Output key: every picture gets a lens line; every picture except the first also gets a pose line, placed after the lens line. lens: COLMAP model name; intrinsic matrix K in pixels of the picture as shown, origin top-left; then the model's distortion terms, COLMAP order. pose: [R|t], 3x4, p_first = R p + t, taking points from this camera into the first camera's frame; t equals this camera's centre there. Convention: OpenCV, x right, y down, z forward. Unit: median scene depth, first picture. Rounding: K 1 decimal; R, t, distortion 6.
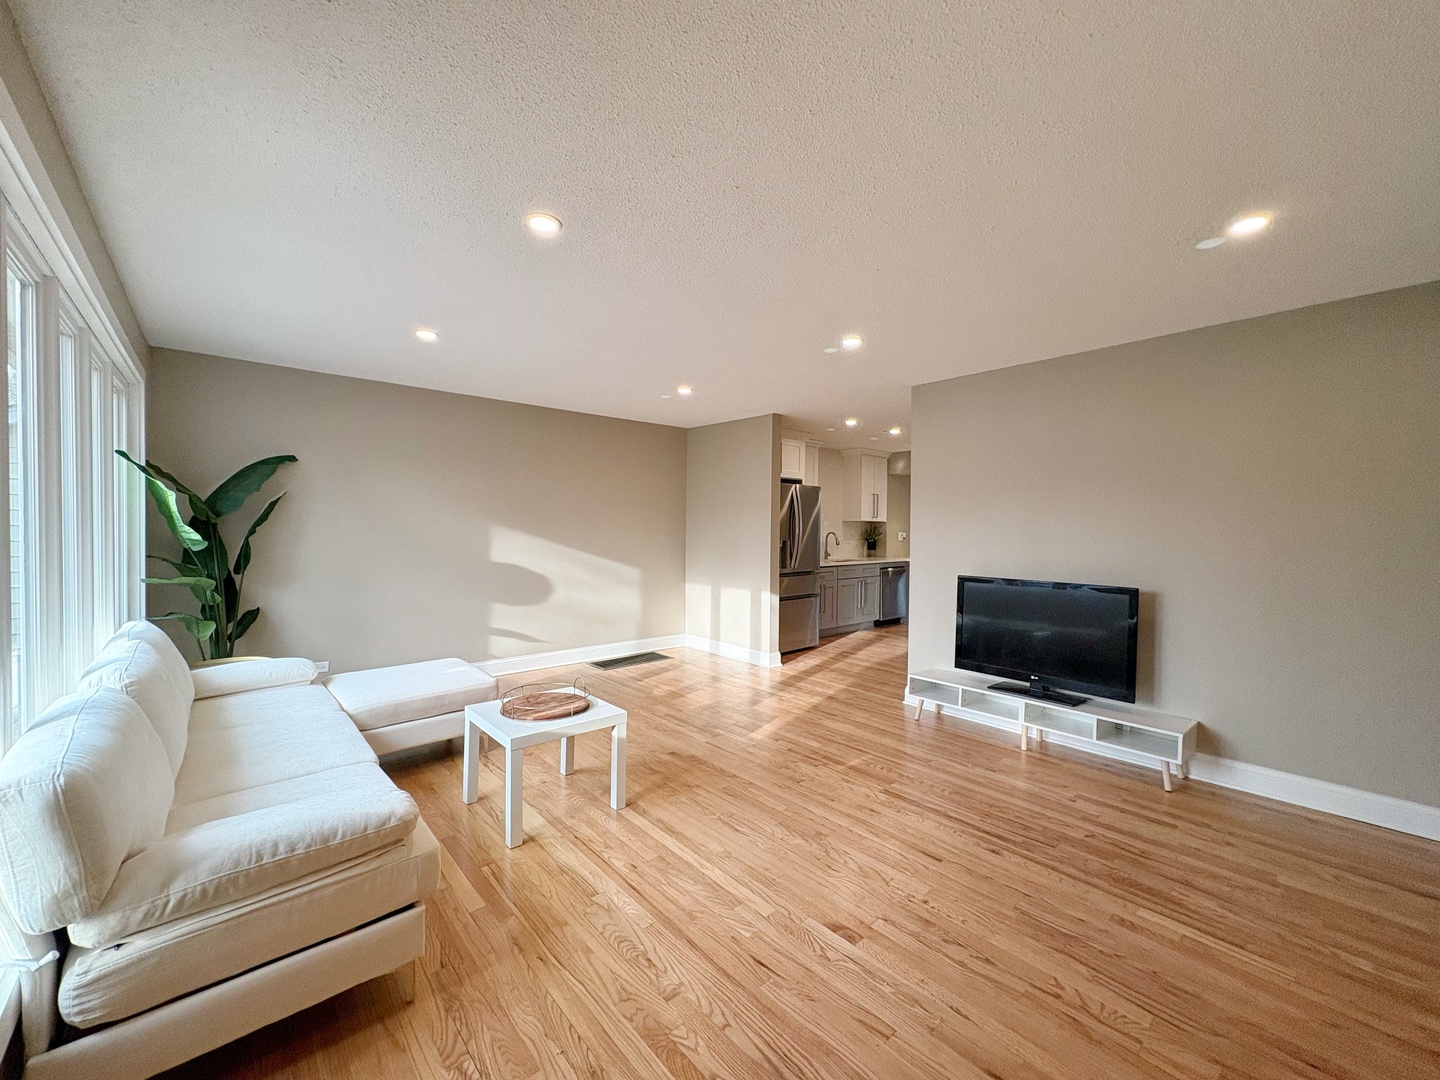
lens RADIAL K [[571.8, 0, 720.0], [0, 571.8, 540.0], [0, 0, 1]] dist [0.000626, 0.000128]
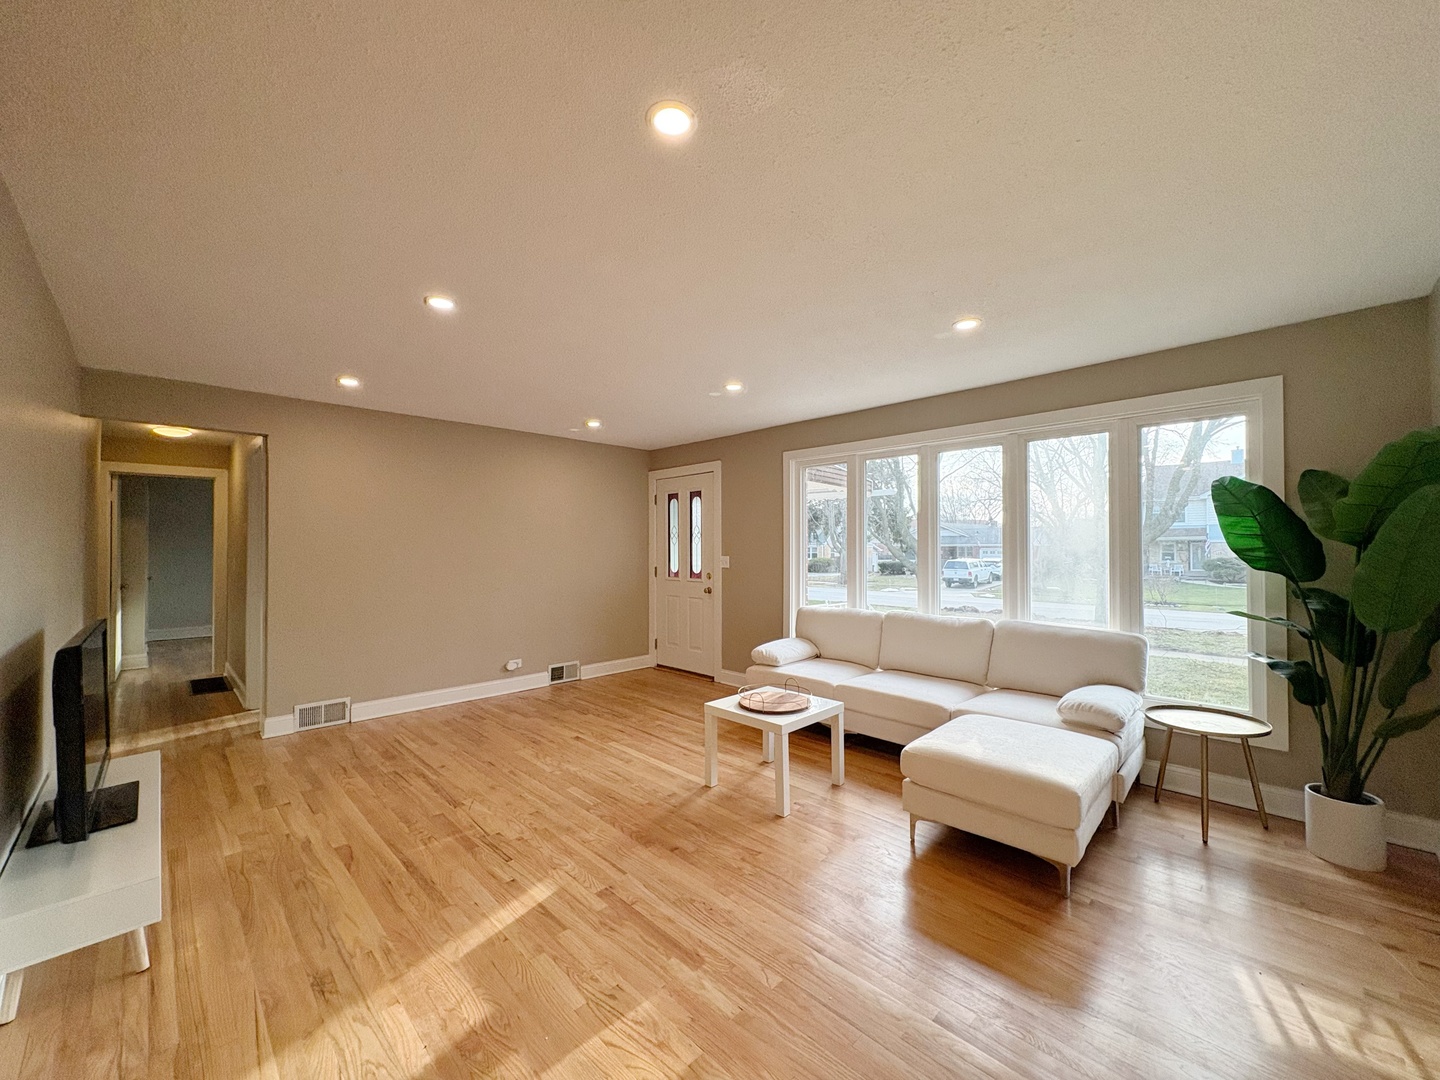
lens RADIAL K [[570.9, 0, 720.0], [0, 570.9, 540.0], [0, 0, 1]] dist [-0.008809, -0.000079]
pose [[-0.997983, -0.009167, -0.062812, -0.082523], [-0.009490, 0.999943, 0.004843, -0.032366], [0.062765, 0.005429, -0.998014, 1.557213]]
